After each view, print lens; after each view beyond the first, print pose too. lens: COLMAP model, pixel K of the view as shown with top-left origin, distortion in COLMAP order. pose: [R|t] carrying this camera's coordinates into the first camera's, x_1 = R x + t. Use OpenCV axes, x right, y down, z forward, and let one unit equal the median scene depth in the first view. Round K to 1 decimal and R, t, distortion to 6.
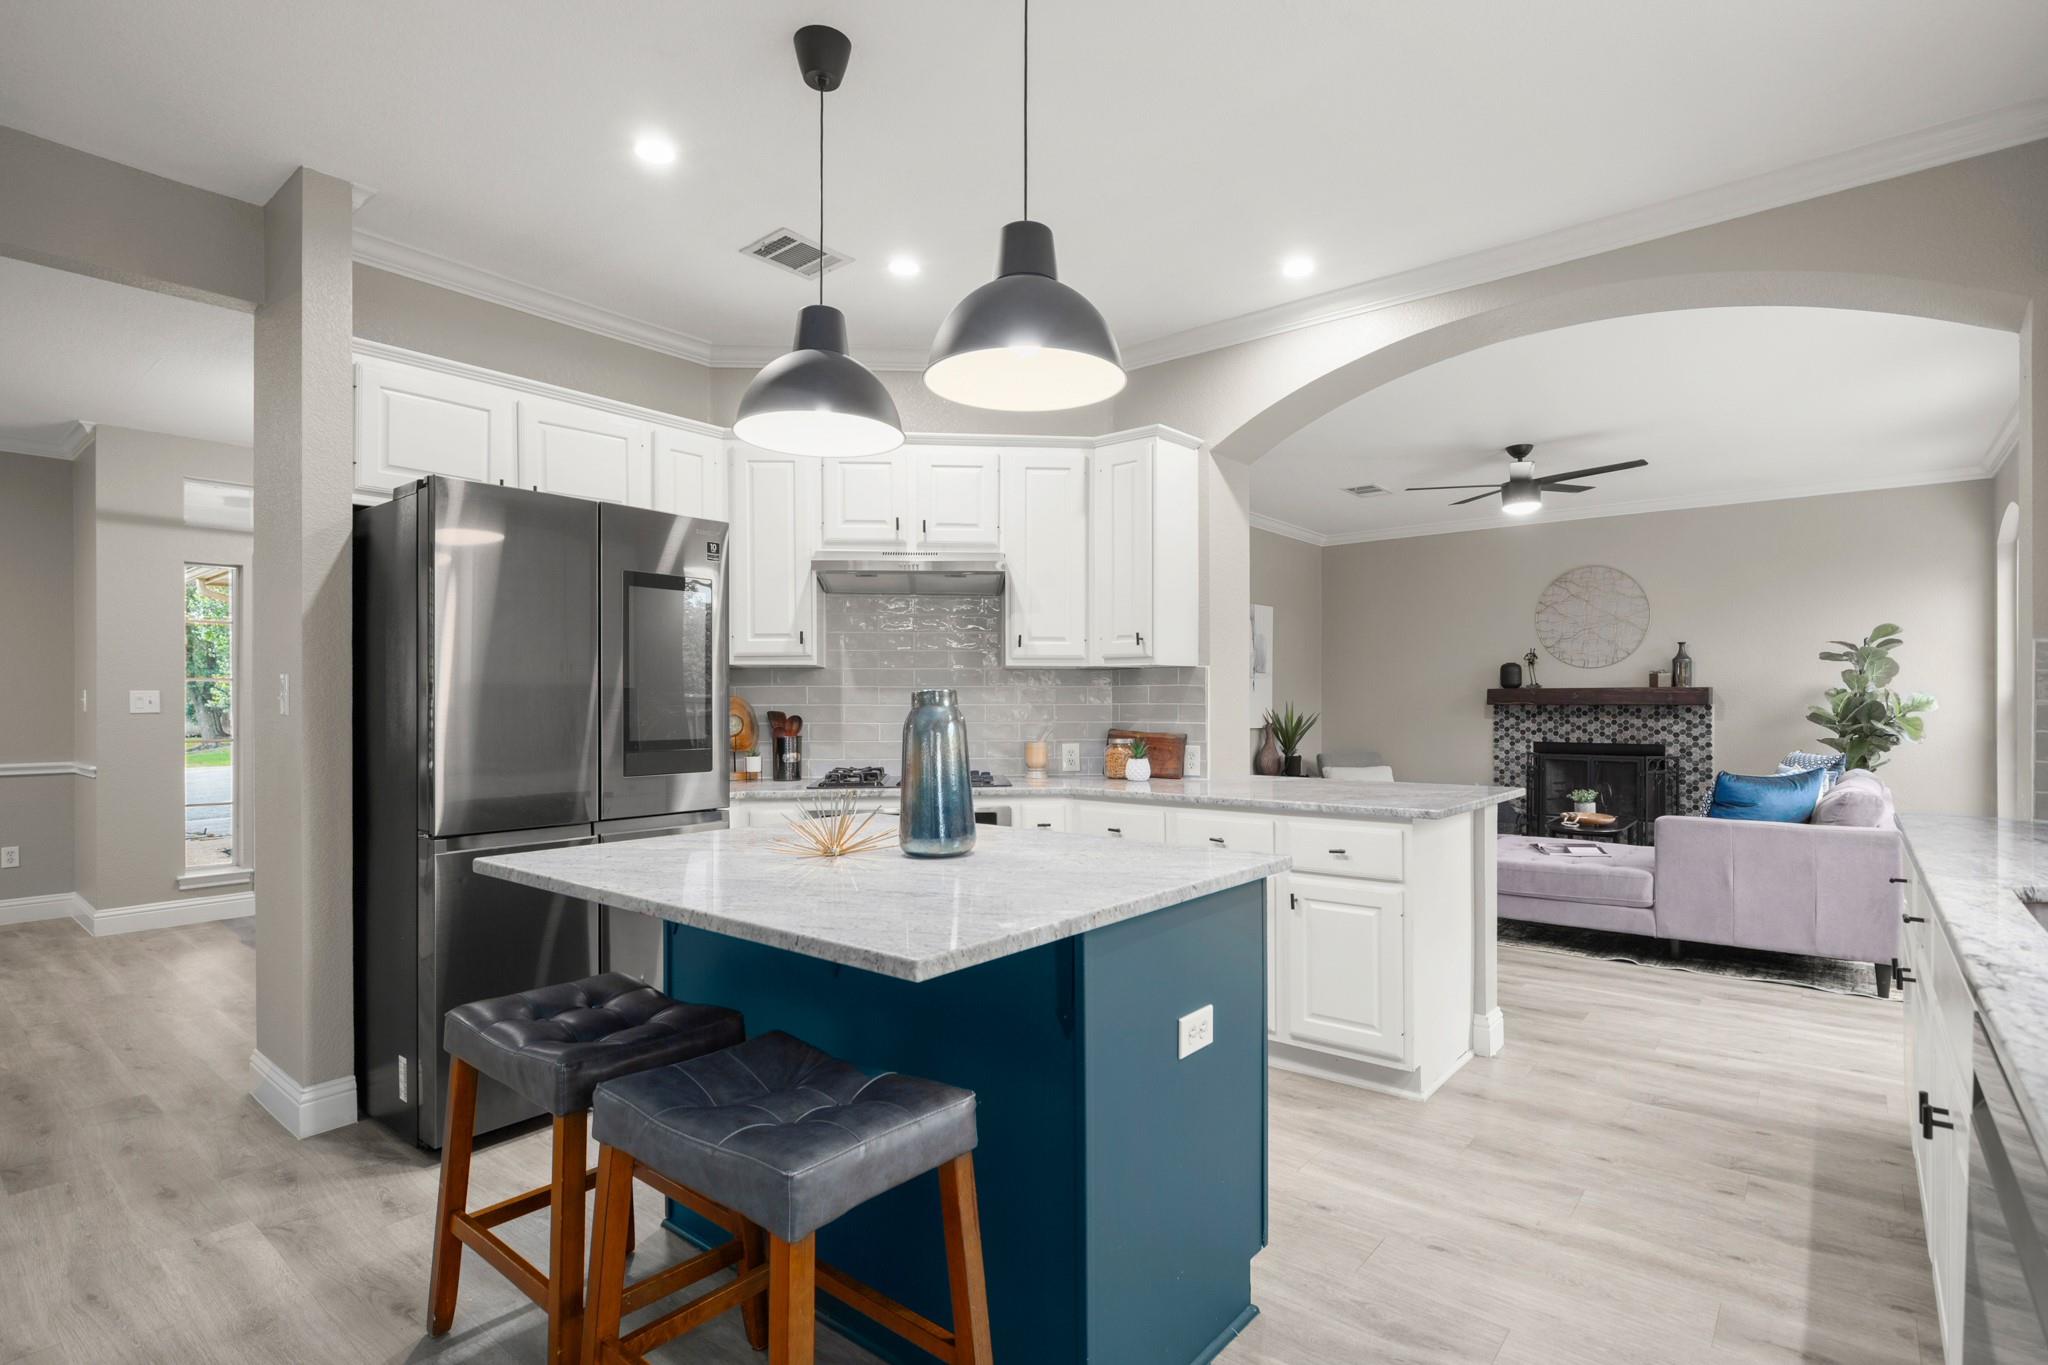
lens RADIAL K [[994.5, 0, 1038.5], [0, 994.5, 695.7], [0, 0, 1]] dist [-0.001870, 0.001043]
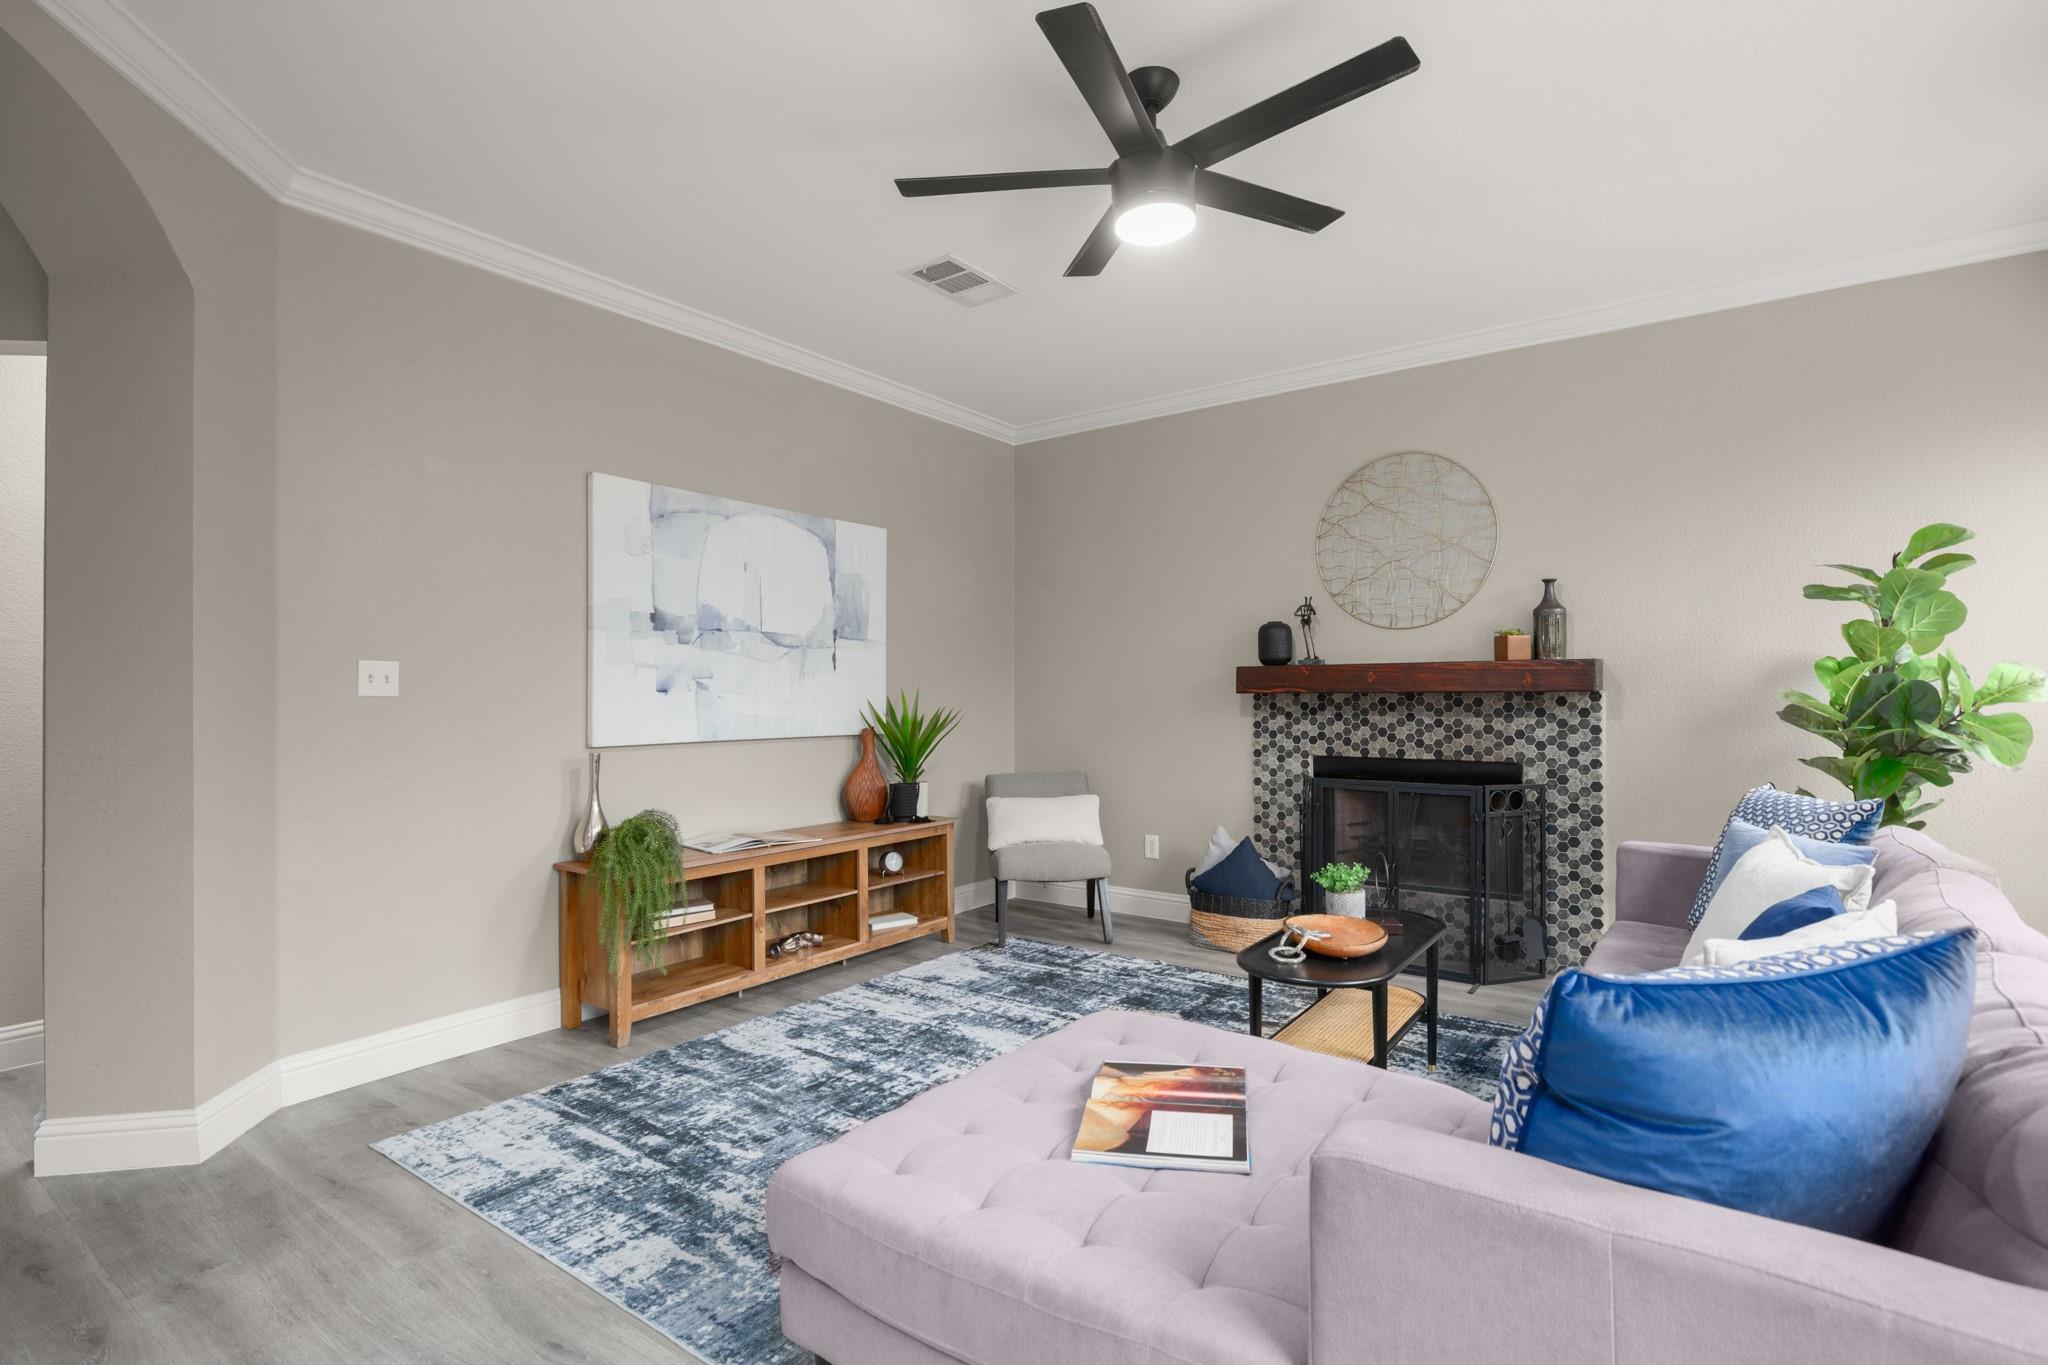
lens RADIAL K [[986.8, 0, 1036.4], [0, 986.8, 691.3], [0, 0, 1]] dist [0.003235, -0.001273]
pose [[0.998313, -0.003777, 0.057940, 0.396271], [0.003591, 0.999988, 0.003299, 0.007306], [-0.057951, -0.003085, 0.998315, 0.560869]]
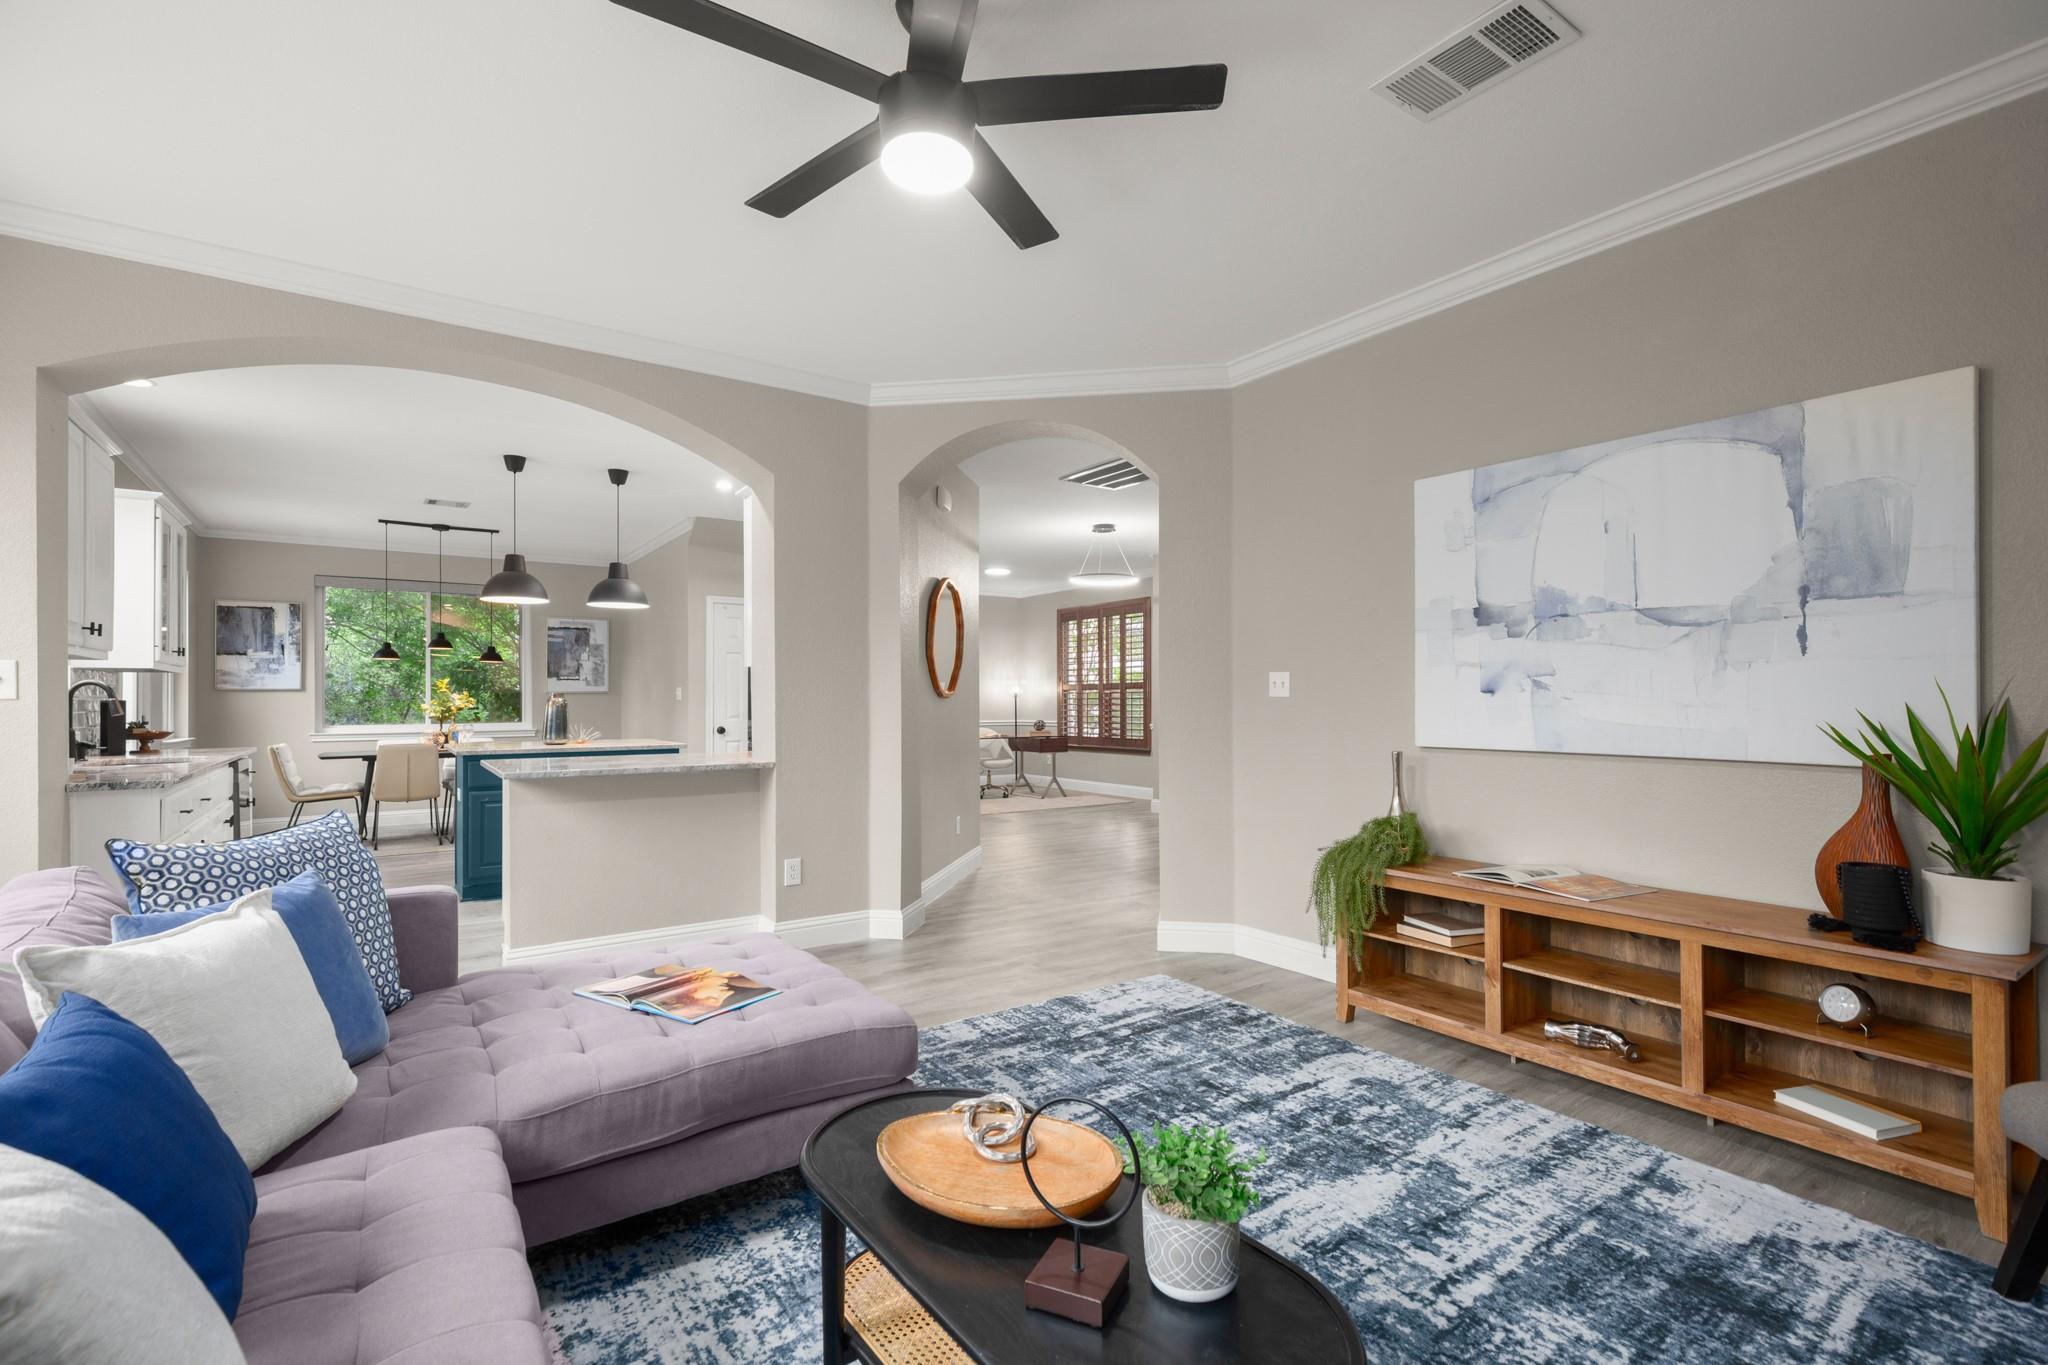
lens RADIAL K [[937.1, 0, 1041.2], [0, 937.1, 691.2], [0, 0, 1]] dist [0.000738, -0.000272]
pose [[-0.266407, -0.005250, -0.963846, 0.997461], [0.010068, 0.999915, -0.008229, 0.011515], [0.963808, -0.011896, -0.266332, 1.385061]]
